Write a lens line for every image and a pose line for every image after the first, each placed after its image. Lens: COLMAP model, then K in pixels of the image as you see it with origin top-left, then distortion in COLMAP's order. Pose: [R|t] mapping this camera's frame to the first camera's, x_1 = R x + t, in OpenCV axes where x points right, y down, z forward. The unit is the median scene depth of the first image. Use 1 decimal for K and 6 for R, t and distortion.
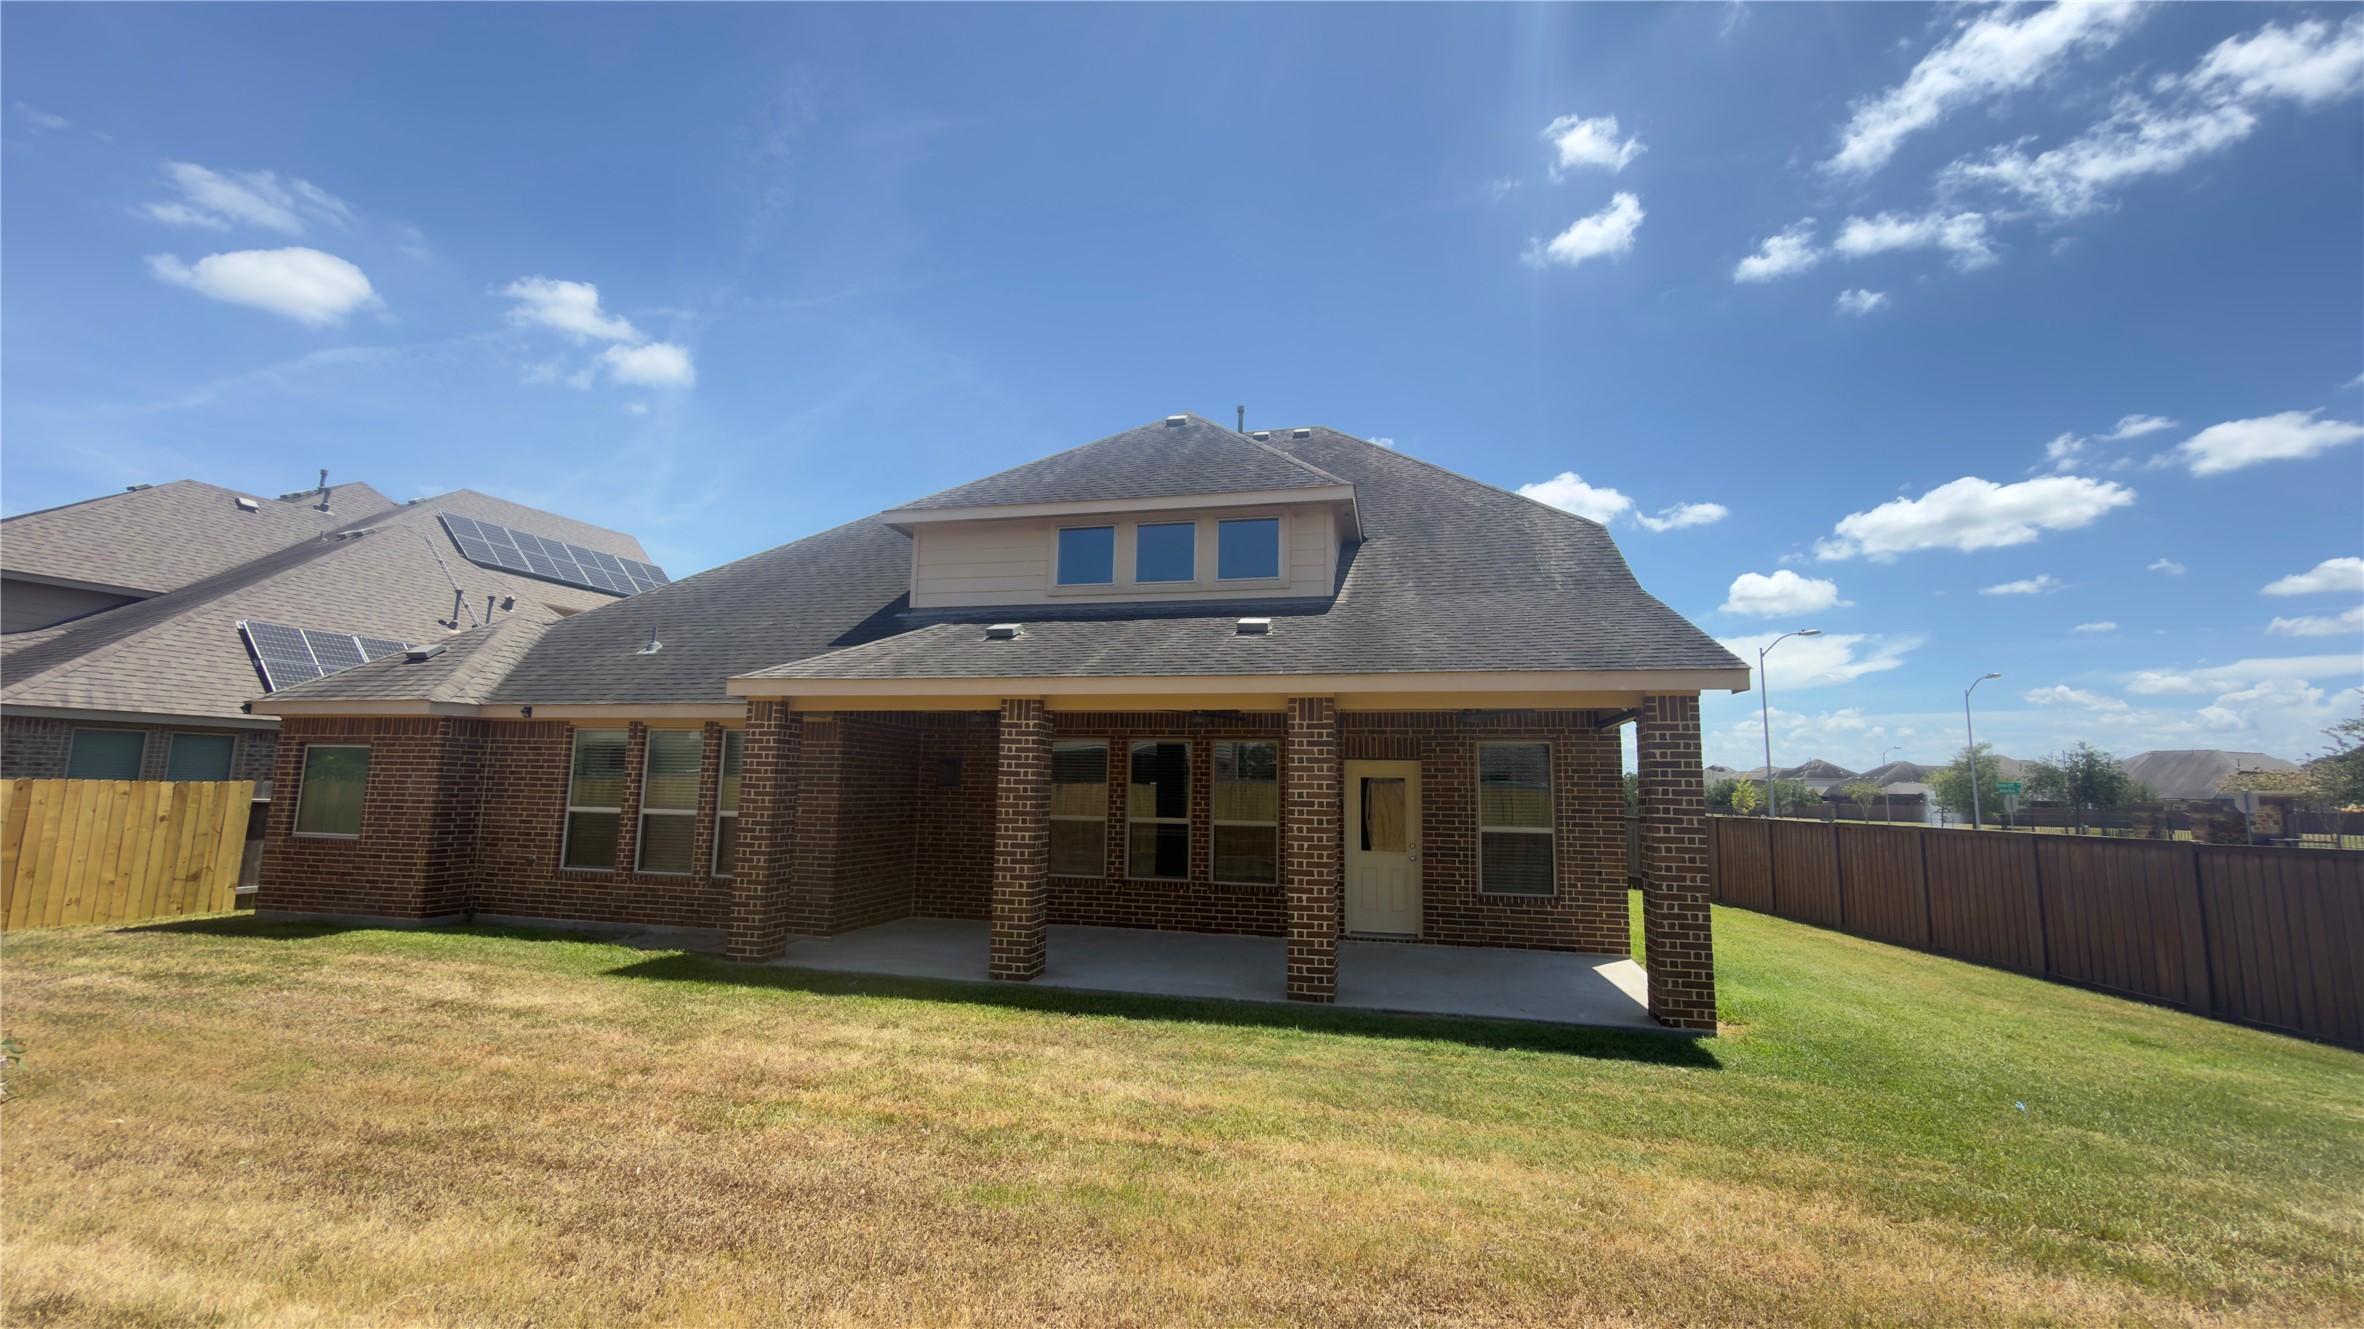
lens RADIAL K [[959.8, 0, 1164.7], [0, 959.8, 649.8], [0, 0, 1]] dist [0.003785, 0.000204]
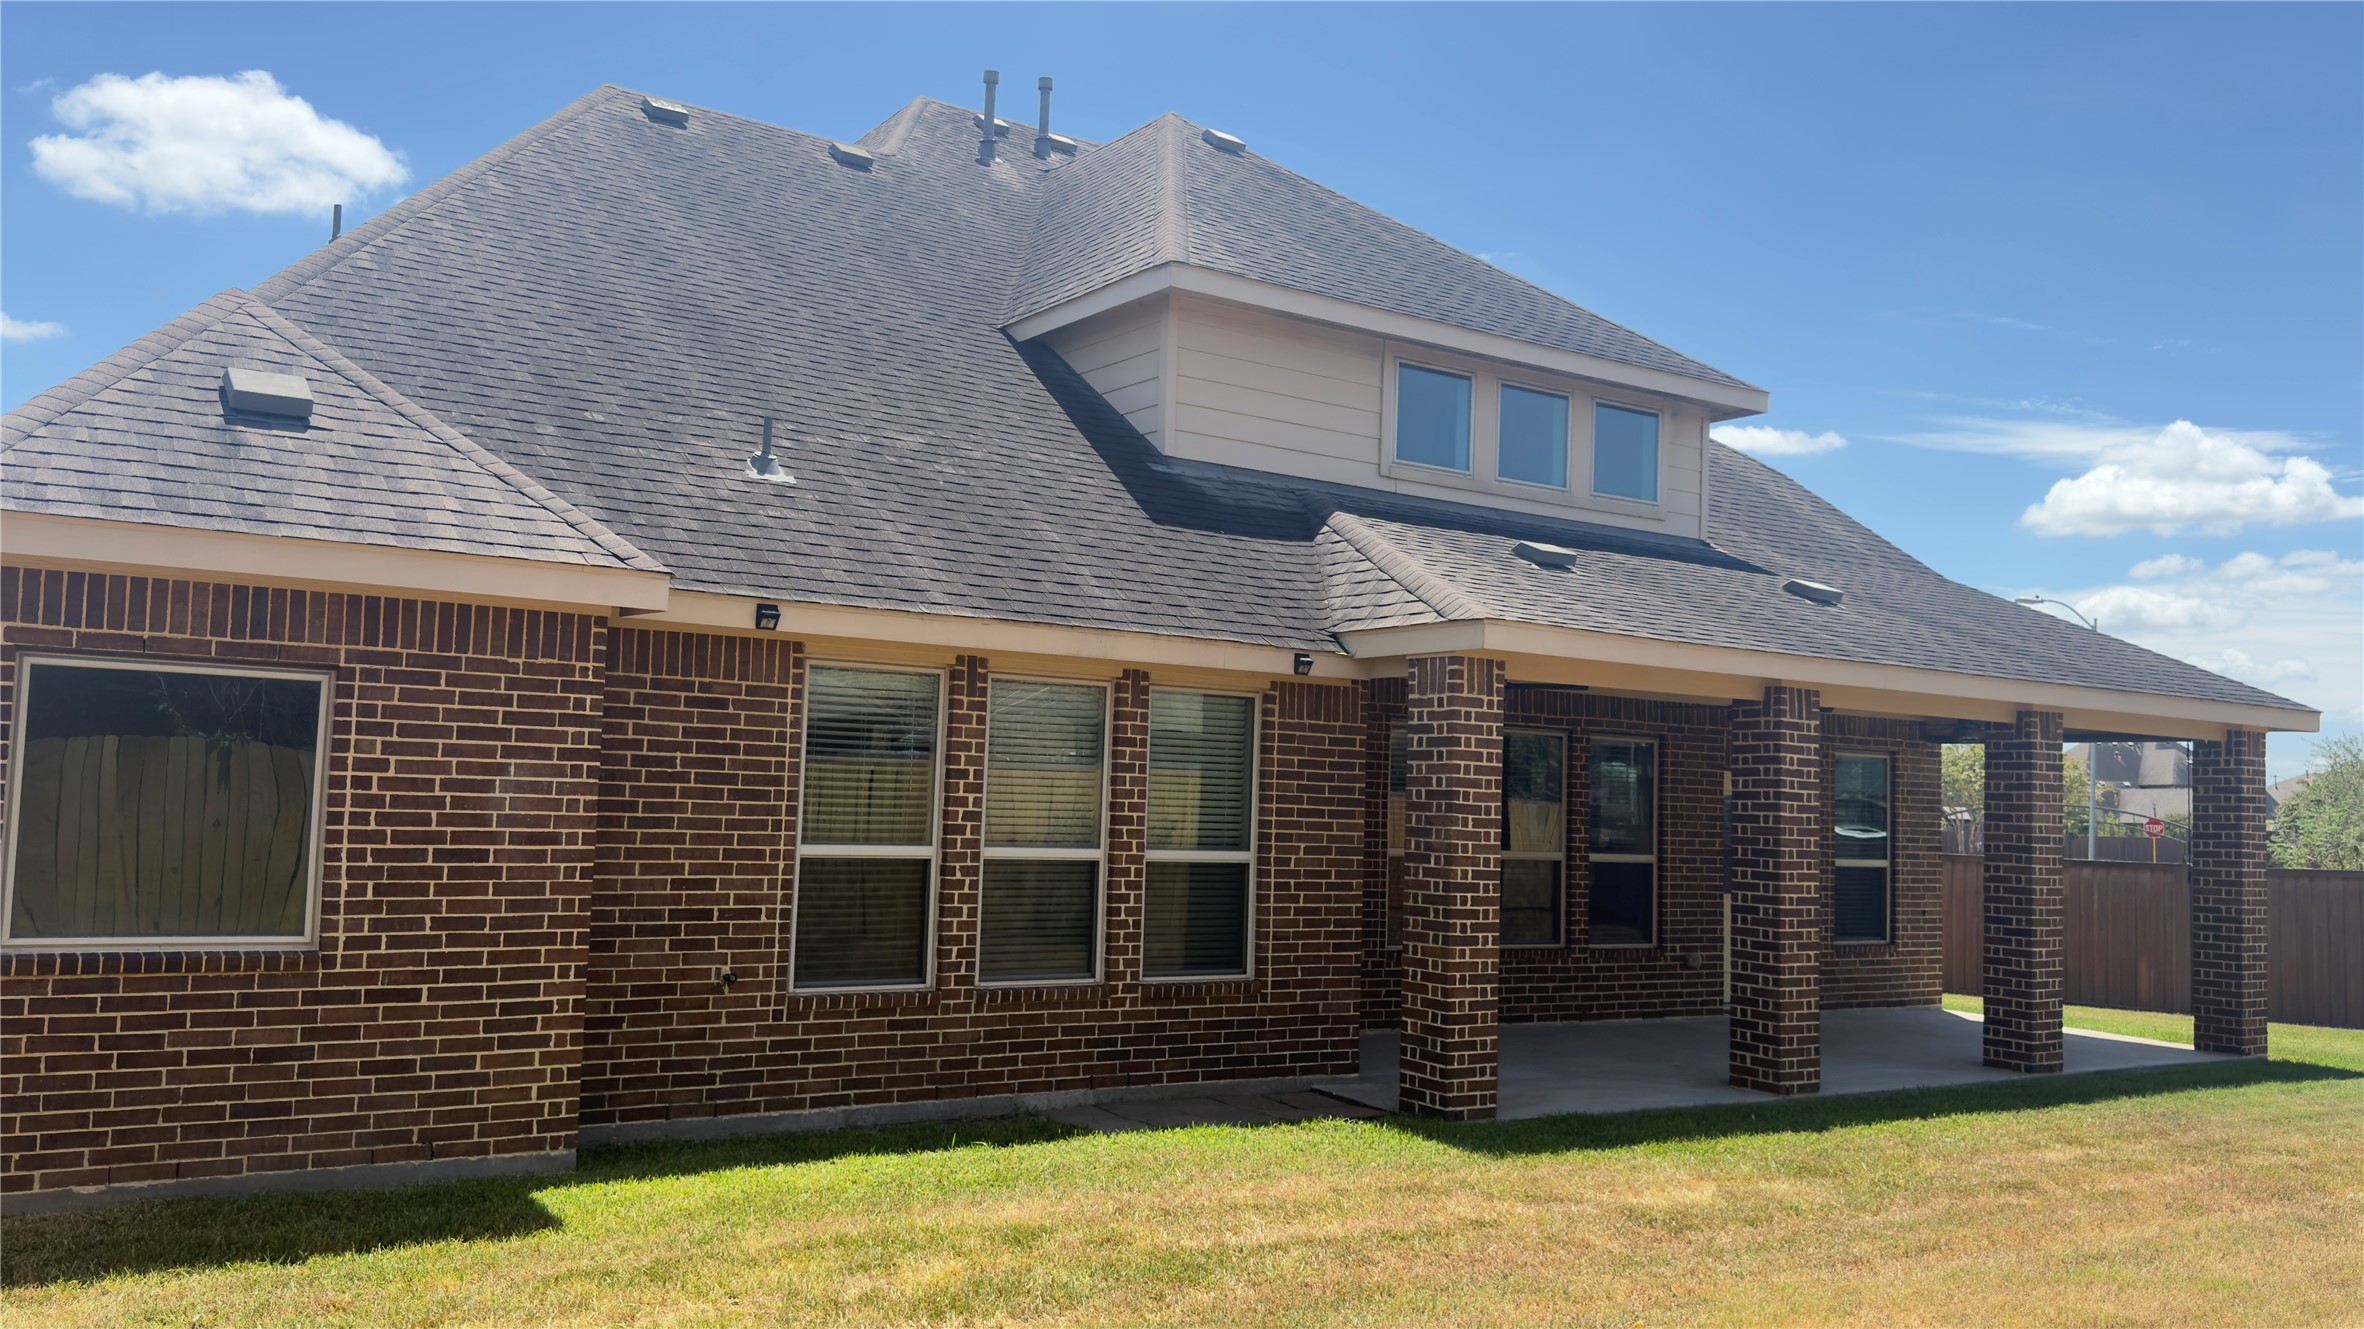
lens RADIAL K [[1943.8, 0, 1182.0], [0, 1943.8, 664.5], [0, 0, 1]] dist [0.138024, -0.246422]
pose [[0.657181, 0.057845, 0.751510, -1.132486], [-0.127776, 0.991169, 0.035446, 0.032342], [-0.742823, -0.119320, 0.658769, 0.315434]]
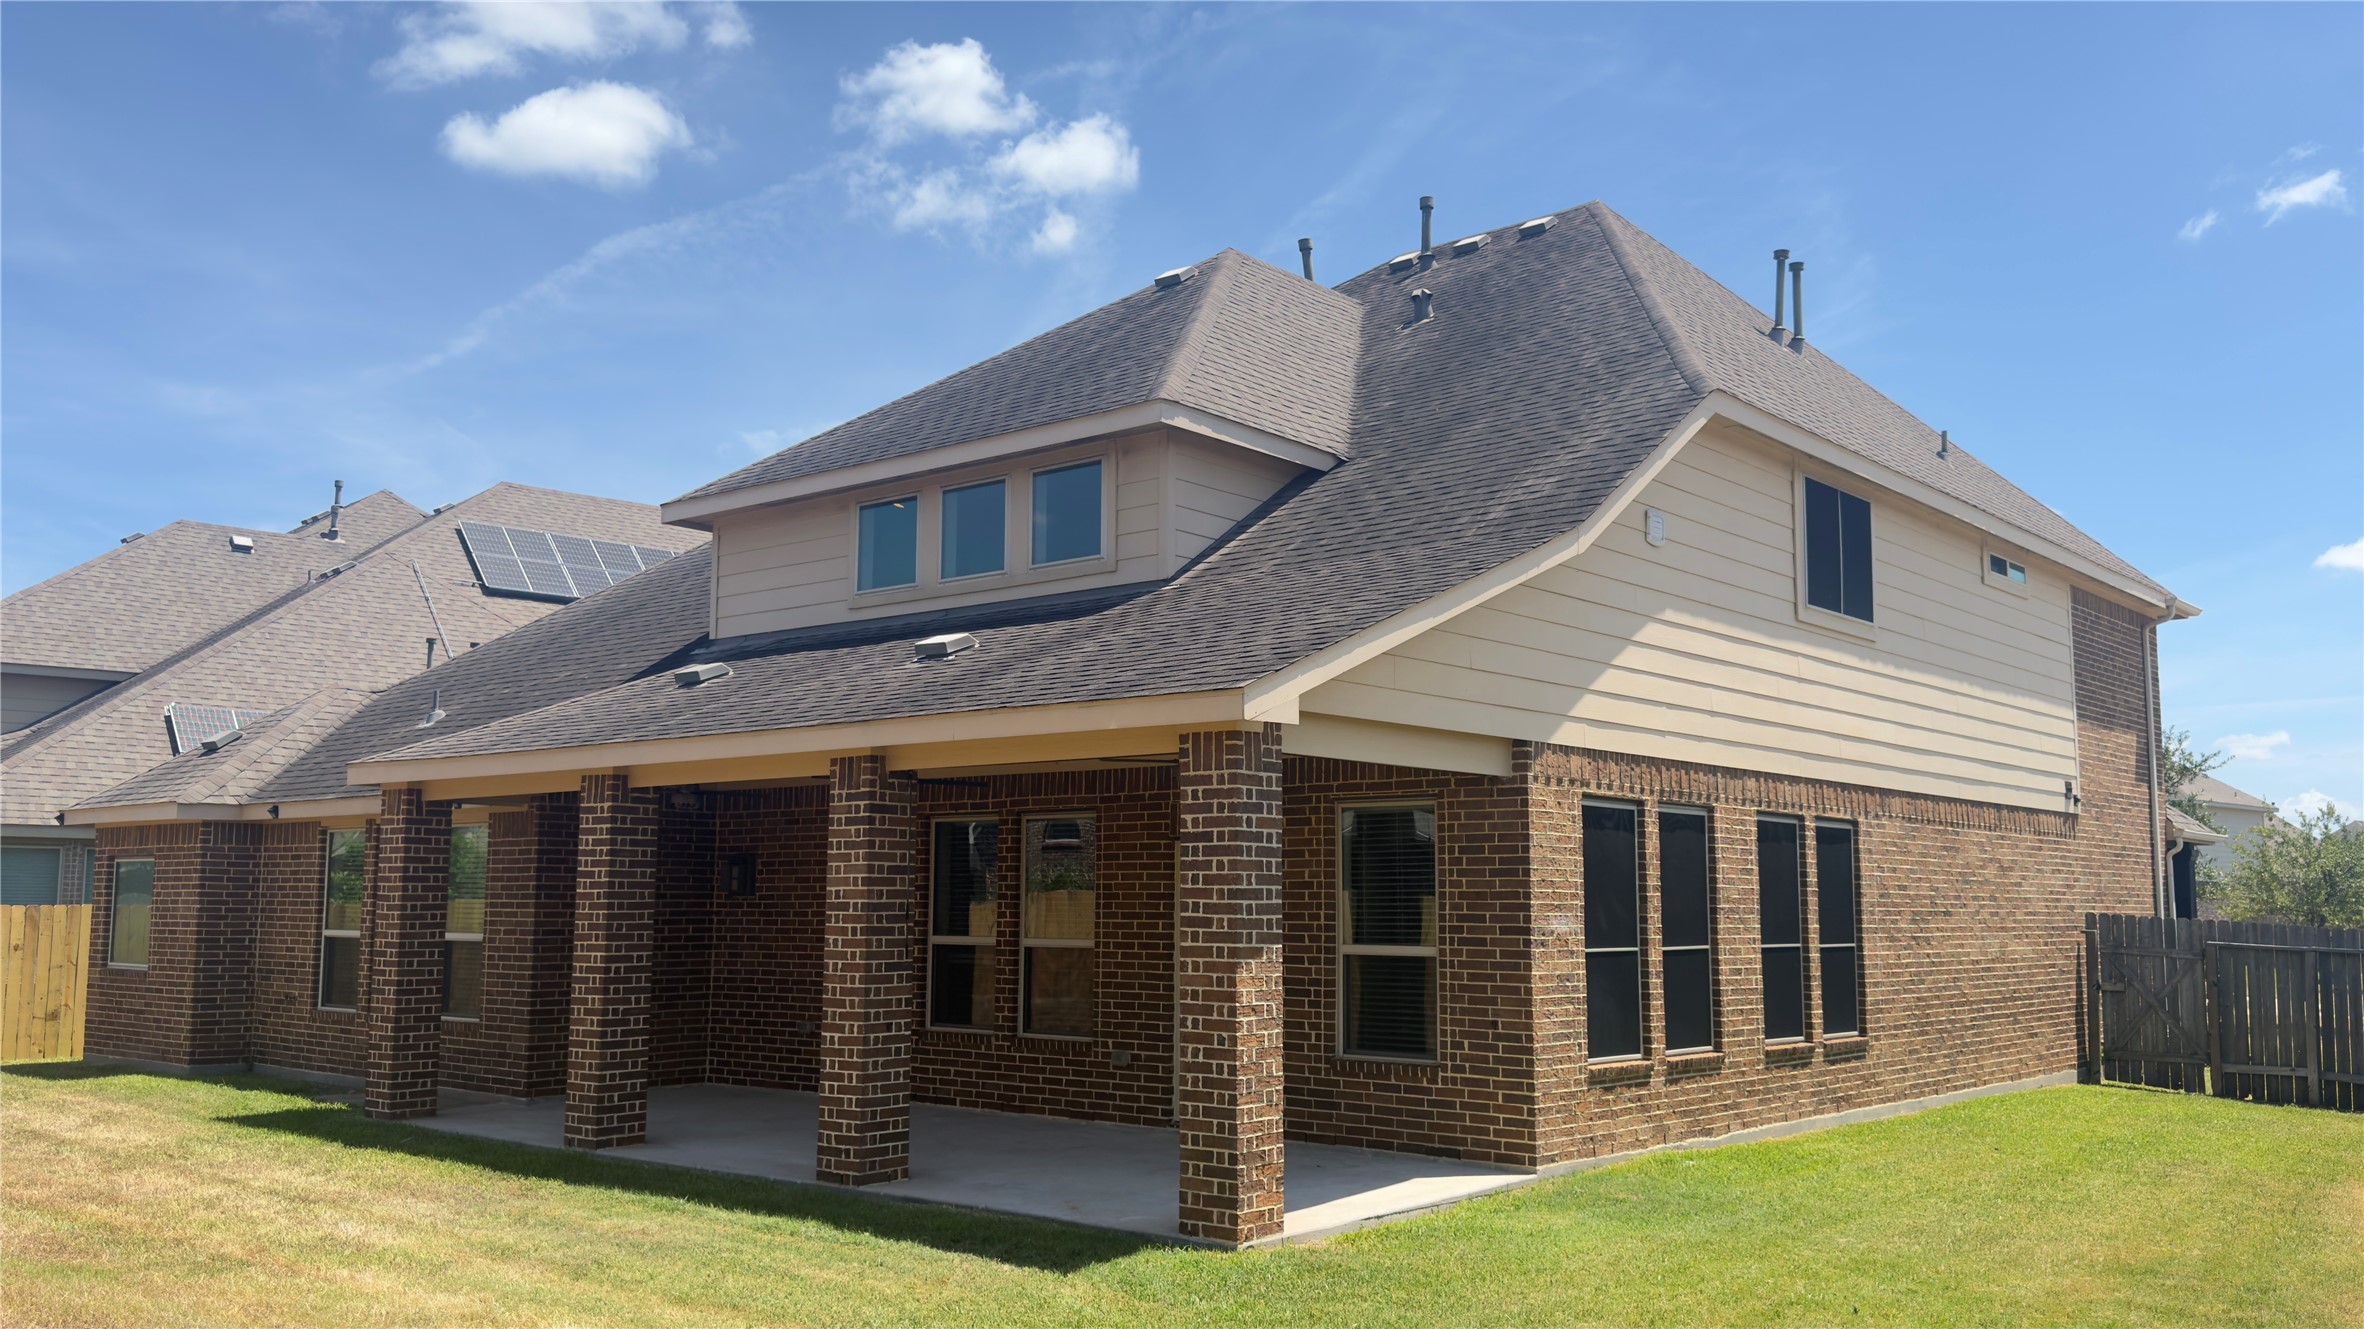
lens RADIAL K [[1943.8, 0, 1182.0], [0, 1943.8, 664.5], [0, 0, 1]] dist [0.138024, -0.246422]
pose [[0.892739, -0.067633, -0.445469, 0.722562], [0.074639, 0.997209, -0.001821, 0.002348], [0.444349, -0.031624, 0.895295, -0.124155]]
